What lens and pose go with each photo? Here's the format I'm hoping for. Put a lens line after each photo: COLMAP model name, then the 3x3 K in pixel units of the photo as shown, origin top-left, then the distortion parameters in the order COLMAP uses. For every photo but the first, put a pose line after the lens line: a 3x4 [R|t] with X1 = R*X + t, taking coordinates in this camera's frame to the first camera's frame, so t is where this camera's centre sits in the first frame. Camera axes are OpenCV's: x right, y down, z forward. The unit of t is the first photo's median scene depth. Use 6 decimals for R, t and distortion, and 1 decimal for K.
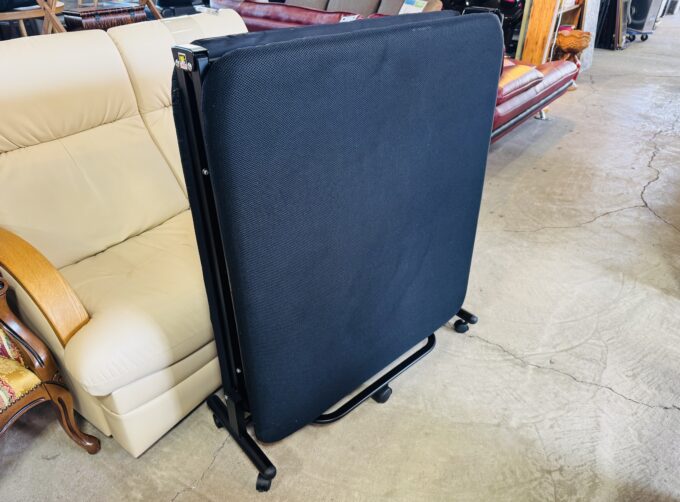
lens RADIAL K [[483.3, 0, 340.7], [0, 483.3, 251.8], [0, 0, 1]] dist [-0.001630, -0.003938]
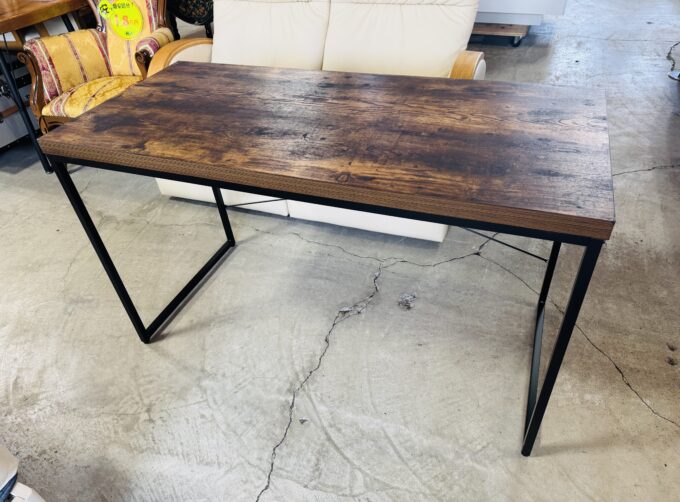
lens RADIAL K [[483.3, 0, 340.9], [0, 483.3, 250.2], [0, 0, 1]] dist [-0.001630, -0.003938]
pose [[0.247908, 0.598277, -0.761975, 0.998067], [-0.458059, 0.765444, 0.451972, -0.408478], [0.853653, 0.236982, 0.463806, 0.712676]]
